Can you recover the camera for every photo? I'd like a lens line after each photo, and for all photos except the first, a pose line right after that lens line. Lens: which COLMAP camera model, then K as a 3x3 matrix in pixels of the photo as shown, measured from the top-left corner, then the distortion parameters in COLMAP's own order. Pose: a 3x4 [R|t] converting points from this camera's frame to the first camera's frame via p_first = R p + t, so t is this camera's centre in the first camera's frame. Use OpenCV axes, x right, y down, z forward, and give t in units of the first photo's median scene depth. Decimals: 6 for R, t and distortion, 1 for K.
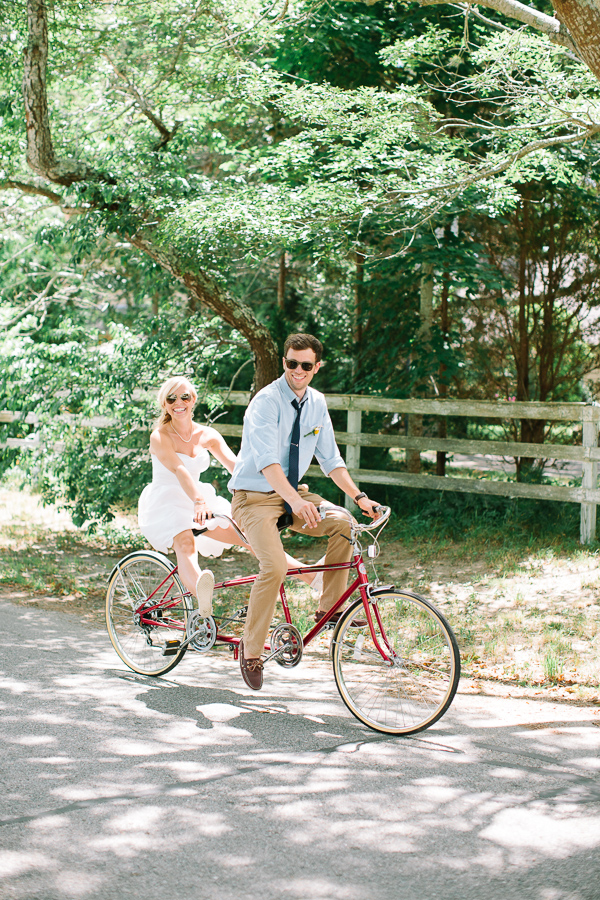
lens RADIAL K [[1388.1, 0, 297.4], [0, 1388.1, 401.5], [0, 0, 1]] dist [-0.102629, 0.163256]
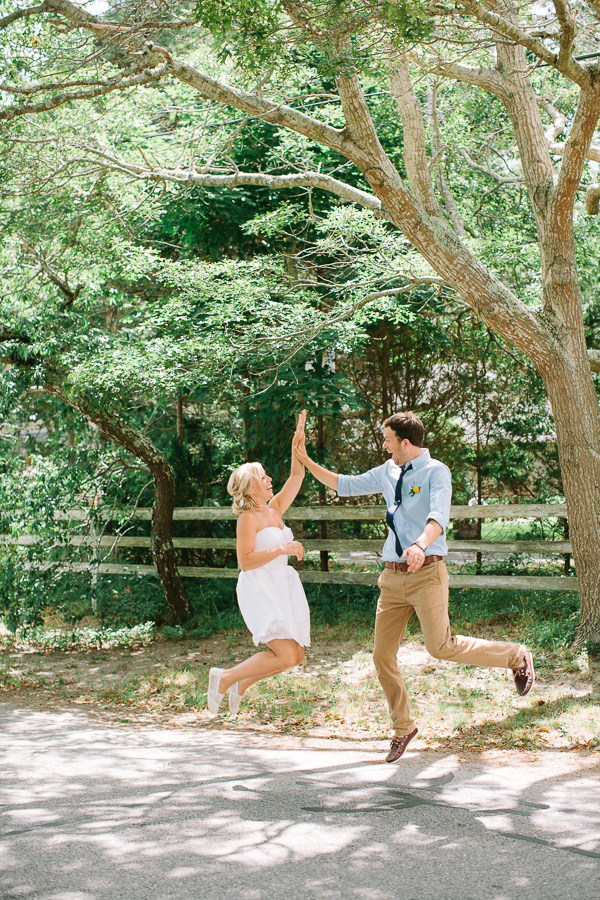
lens RADIAL K [[1307.4, 0, 300.0], [0, 1307.4, 450.0], [0, 0, 1]] dist [-0.148095, 0.263039]
pose [[0.996651, -0.049096, 0.065389, 0.023794], [0.051873, 0.997792, -0.041465, -0.004628], [-0.063209, 0.044718, 0.996998, -0.129887]]
